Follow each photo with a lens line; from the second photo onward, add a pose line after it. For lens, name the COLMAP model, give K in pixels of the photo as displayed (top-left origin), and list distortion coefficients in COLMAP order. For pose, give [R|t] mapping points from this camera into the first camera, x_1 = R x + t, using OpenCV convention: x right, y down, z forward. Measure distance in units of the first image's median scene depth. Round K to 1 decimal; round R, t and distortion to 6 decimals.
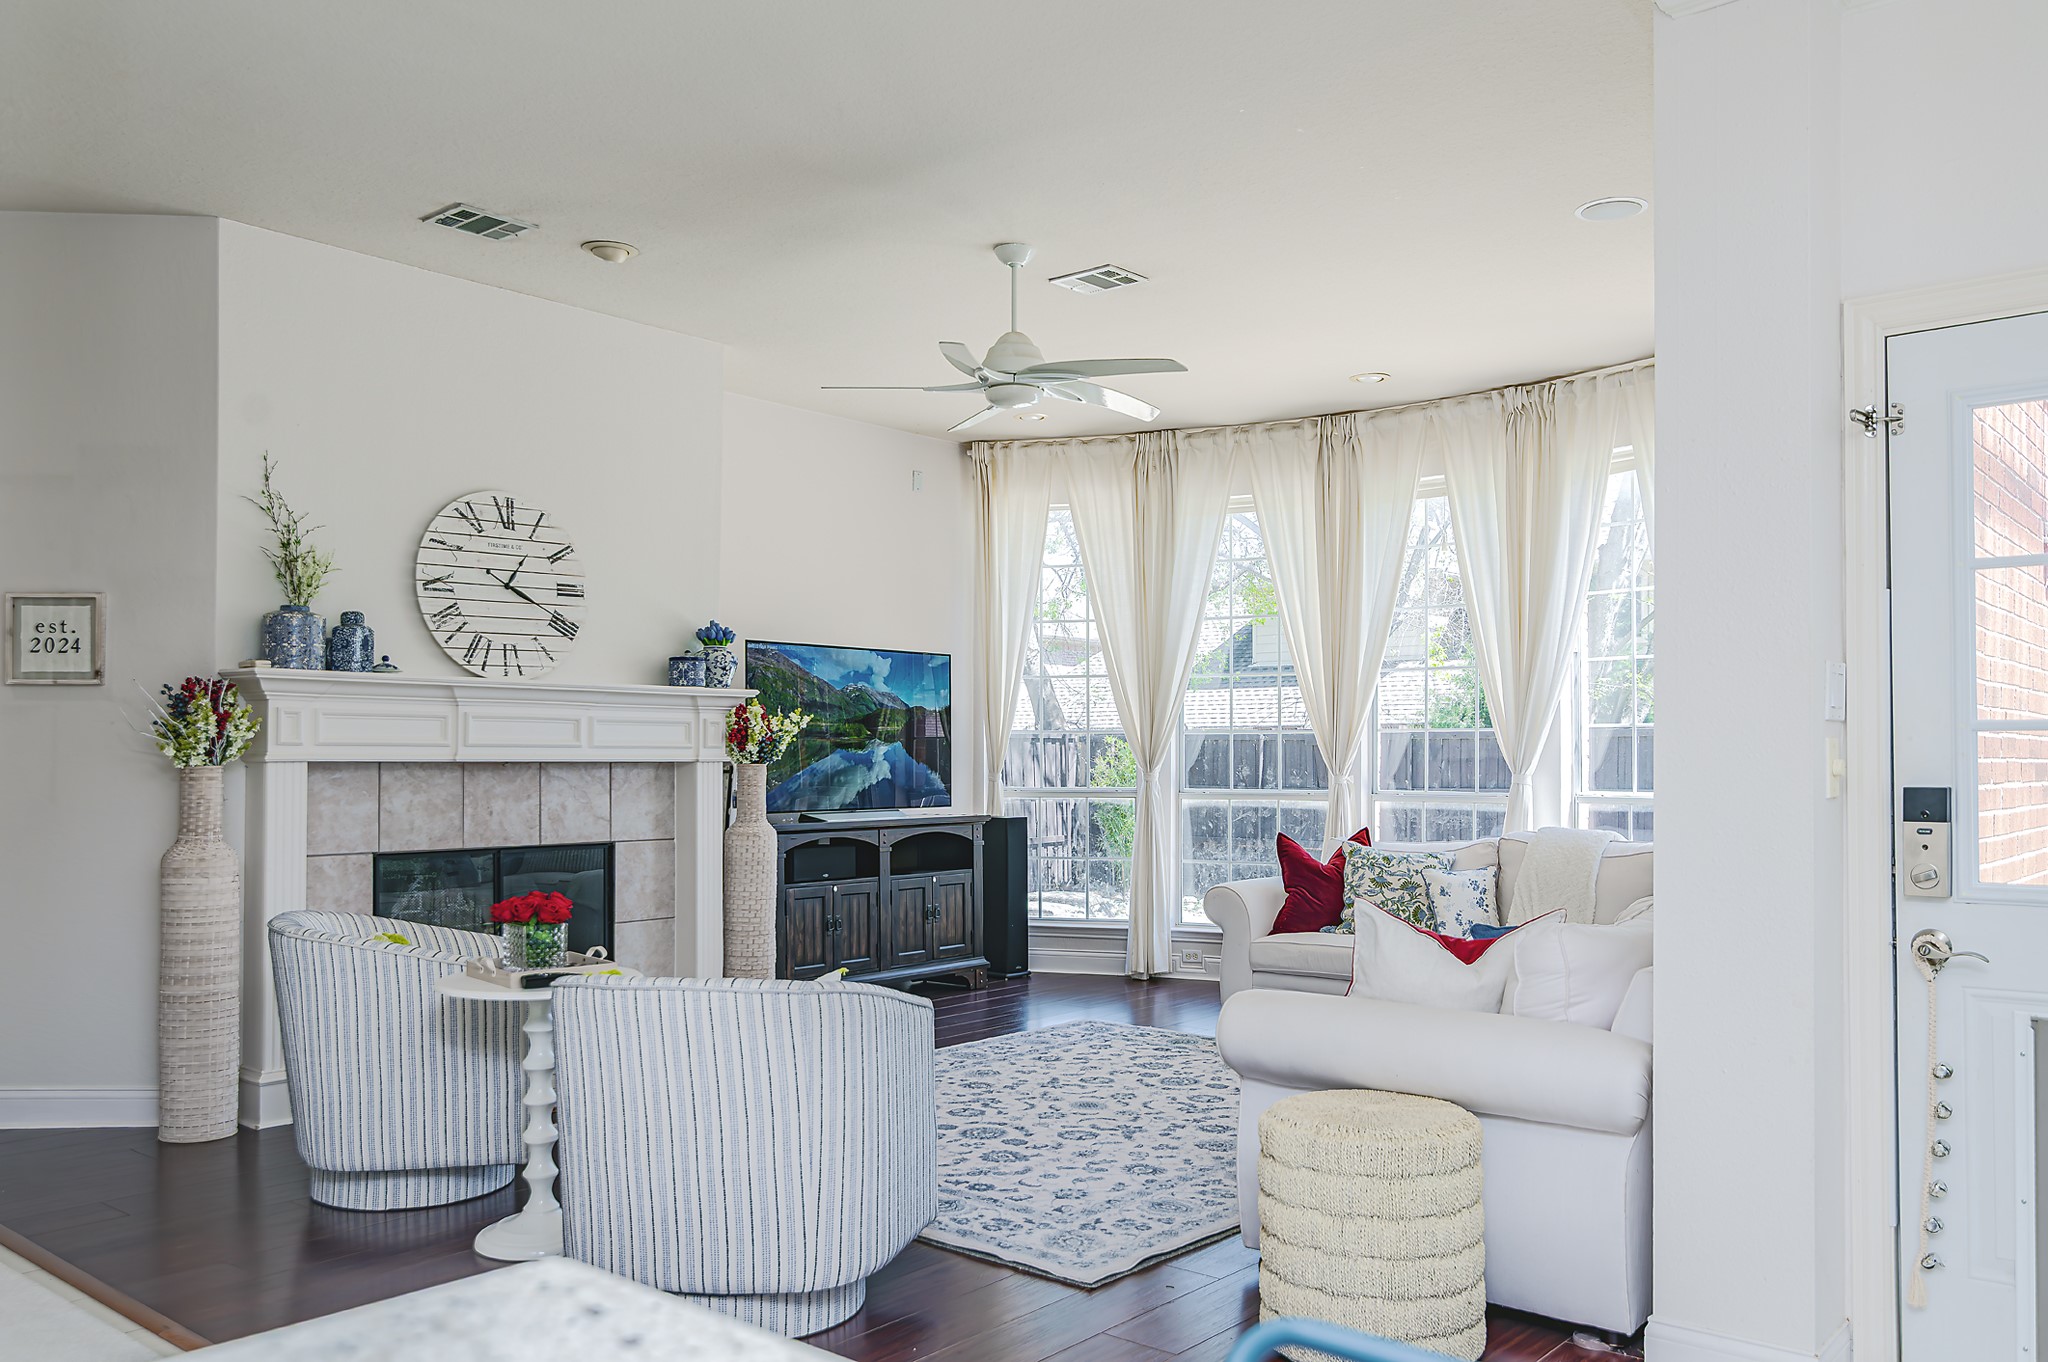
lens RADIAL K [[1590.7, 0, 1023.9], [0, 1590.7, 734.1], [0, 0, 1]] dist [0.002782, 0.000398]
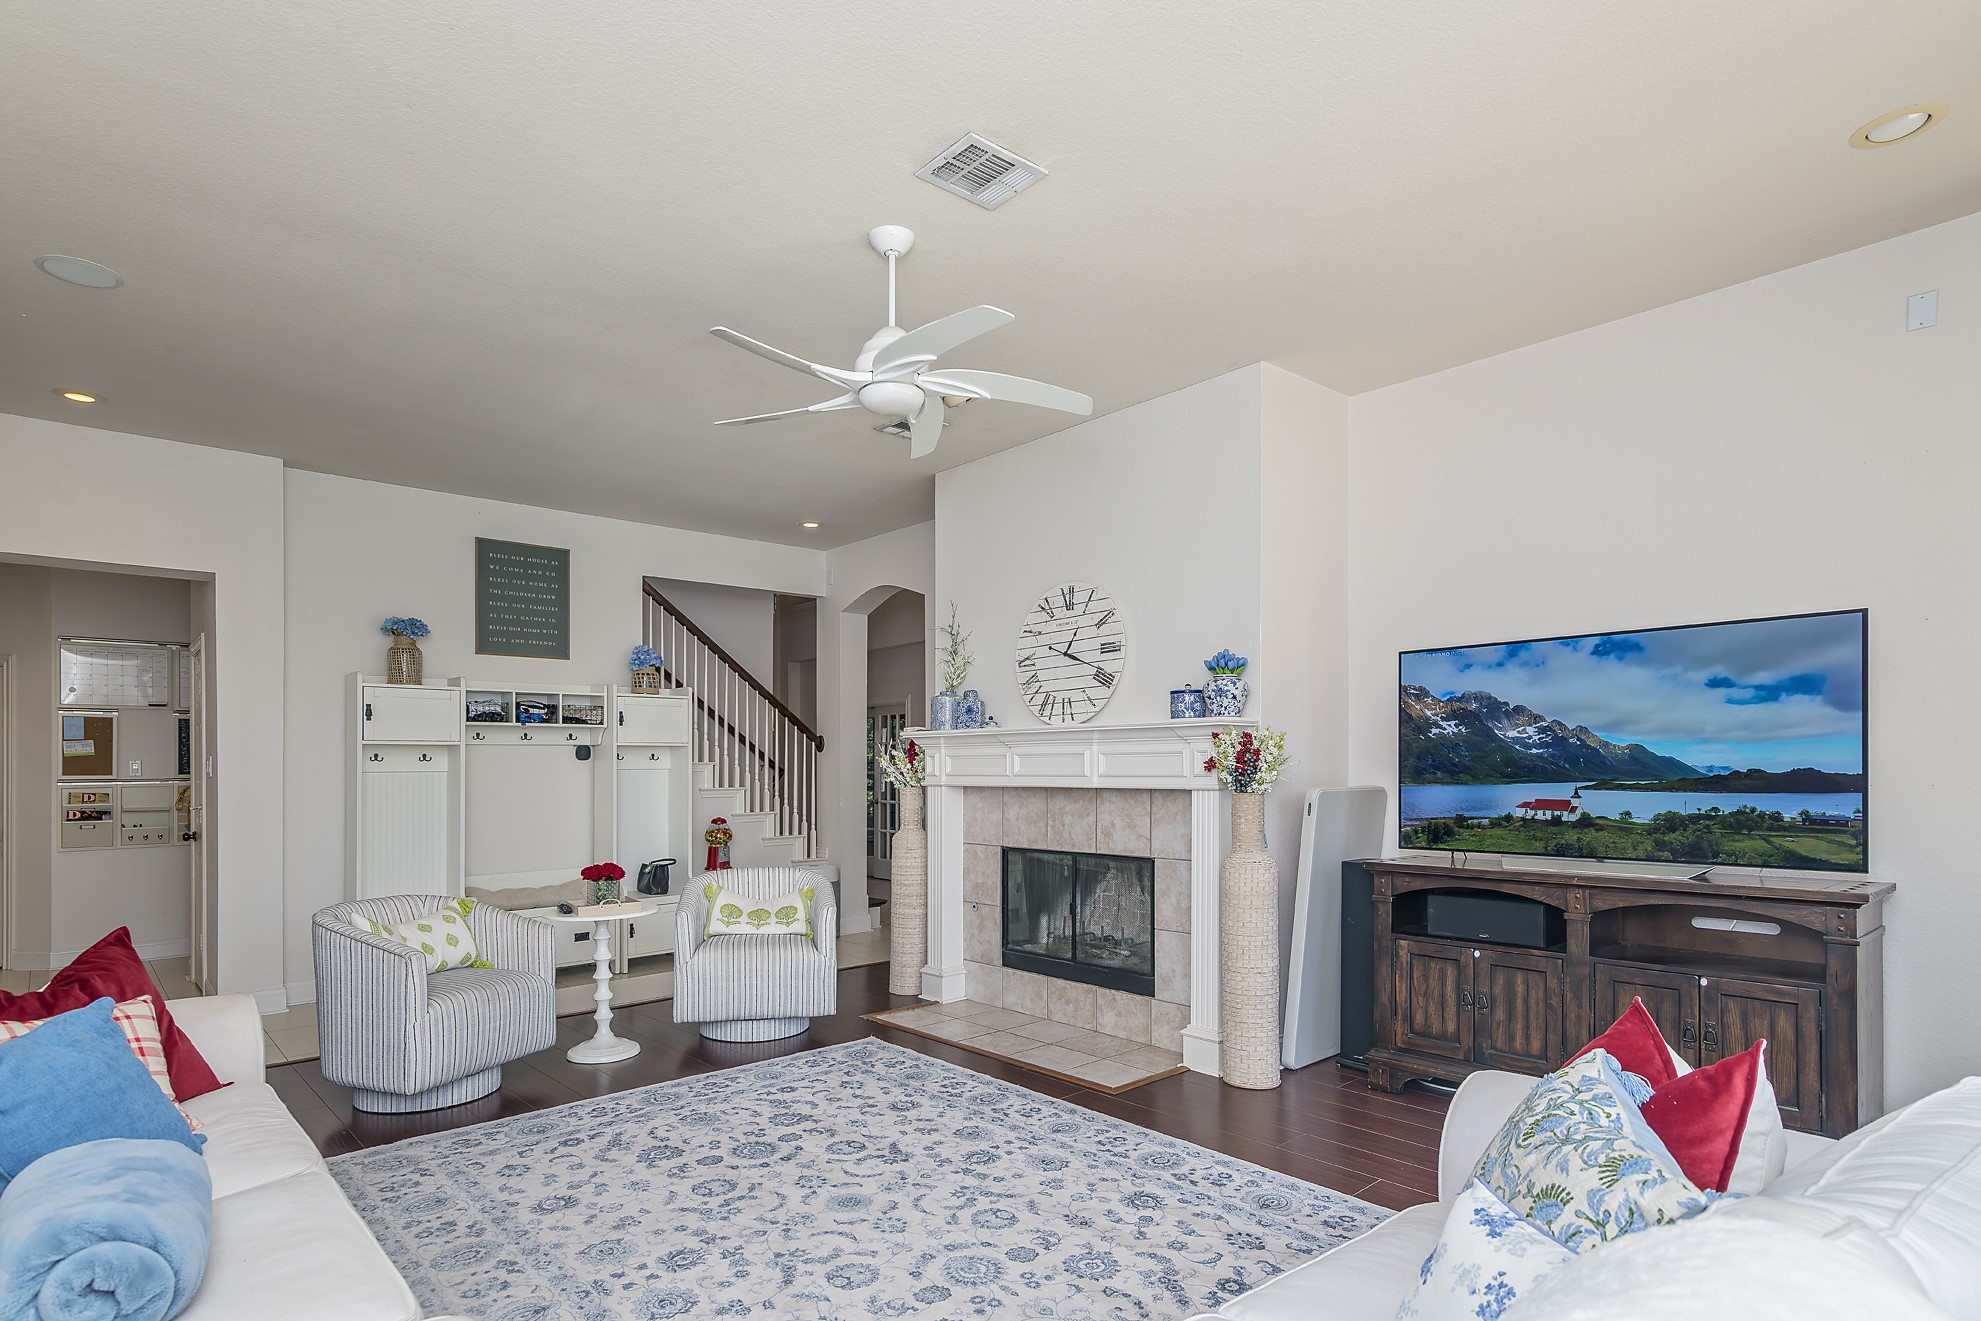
lens RADIAL K [[1028.9, 0, 990.5], [0, 1028.9, 766.2], [0, 0, 1]] dist [0.003024, 0.000198]
pose [[-0.135322, -0.003179, -0.990797, 0.527391], [0.020541, 0.999771, -0.006013, 0.003793], [0.990589, -0.021166, -0.135225, 1.051638]]
